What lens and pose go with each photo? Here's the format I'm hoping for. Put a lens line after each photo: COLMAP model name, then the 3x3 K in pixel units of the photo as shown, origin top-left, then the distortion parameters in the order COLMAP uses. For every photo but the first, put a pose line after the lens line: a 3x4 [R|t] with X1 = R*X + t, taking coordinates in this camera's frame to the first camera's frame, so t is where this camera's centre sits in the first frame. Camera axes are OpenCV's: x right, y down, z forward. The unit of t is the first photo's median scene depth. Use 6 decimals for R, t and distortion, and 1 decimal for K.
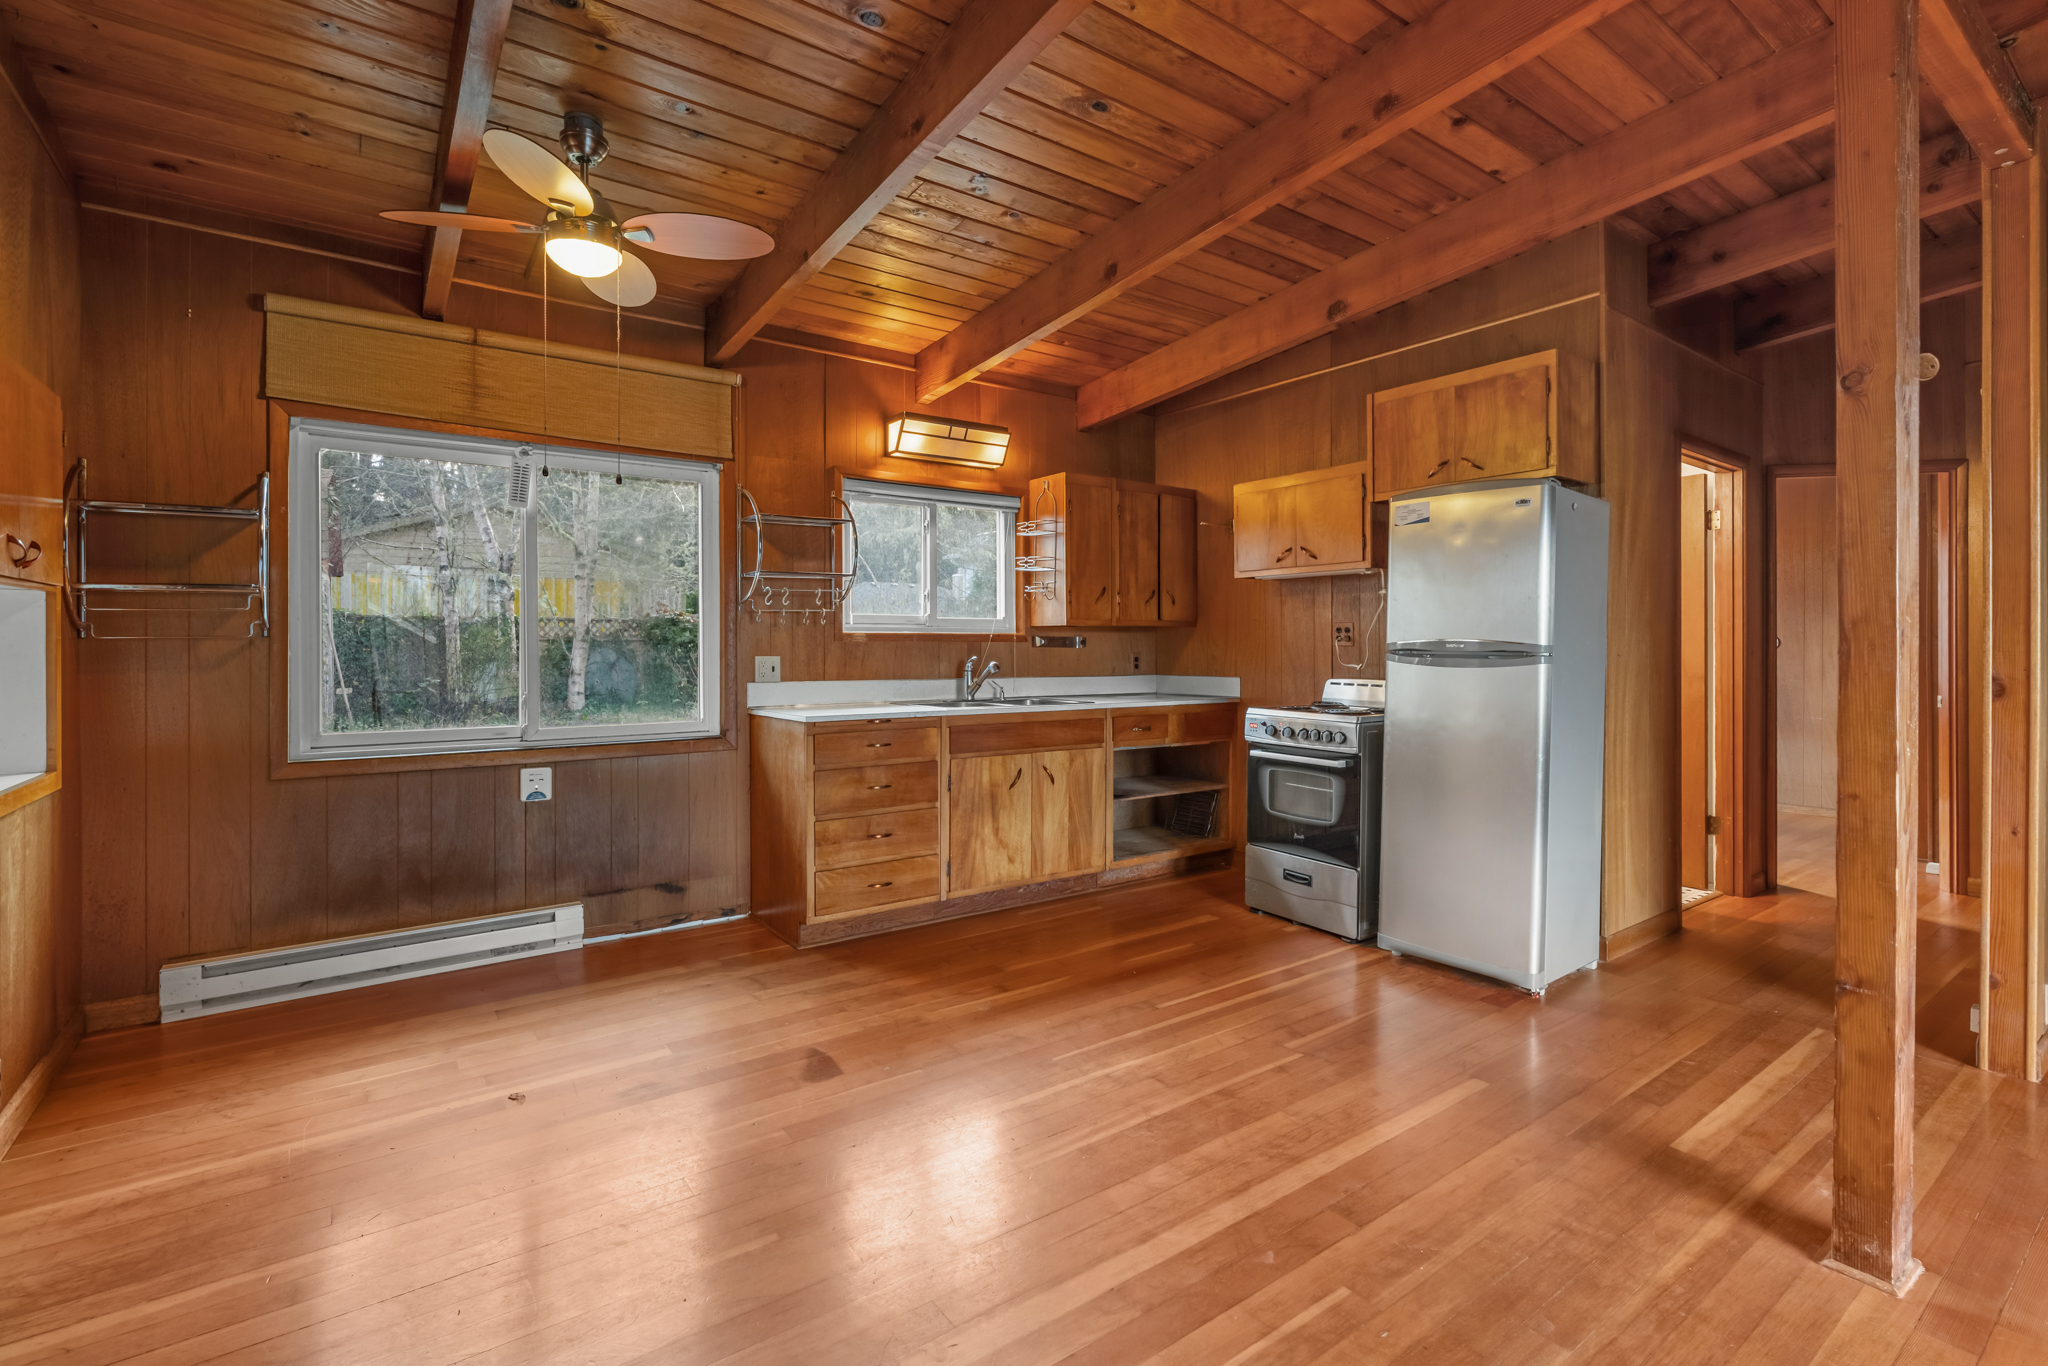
lens RADIAL K [[937.3, 0, 1042.3], [0, 937.3, 649.7], [0, 0, 1]] dist [-0.011860, 0.006247]
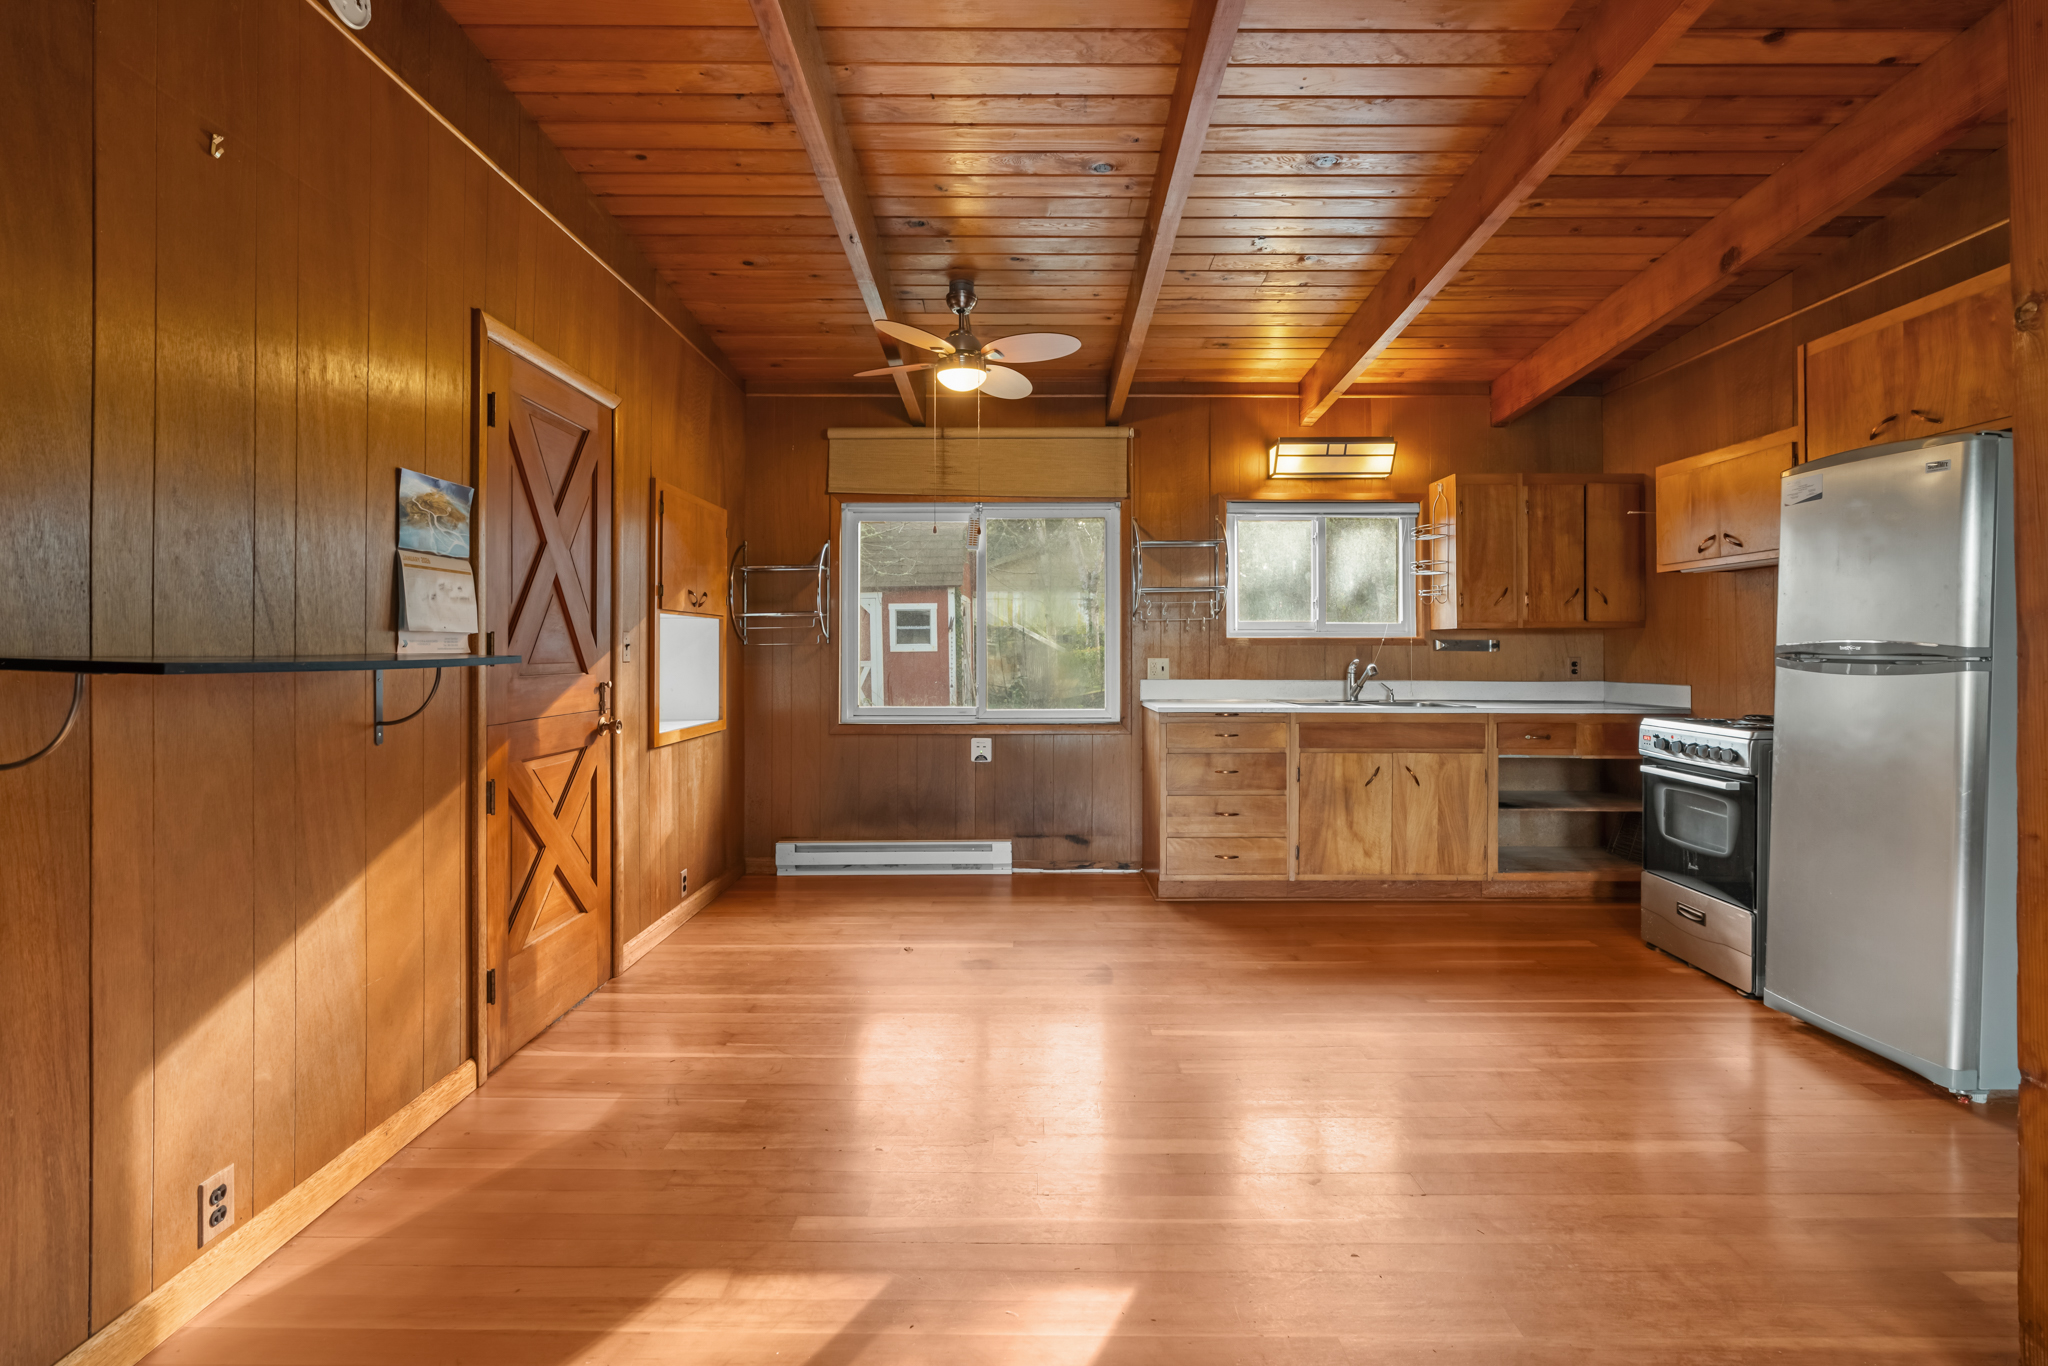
lens RADIAL K [[937.3, 0, 1055.6], [0, 937.3, 644.9], [0, 0, 1]] dist [-0.011860, 0.006247]
pose [[0.815892, -0.003757, -0.578193, 0.309386], [-0.002126, 0.999953, -0.009497, 0.001955], [0.578201, 0.008978, 0.815845, -0.059269]]
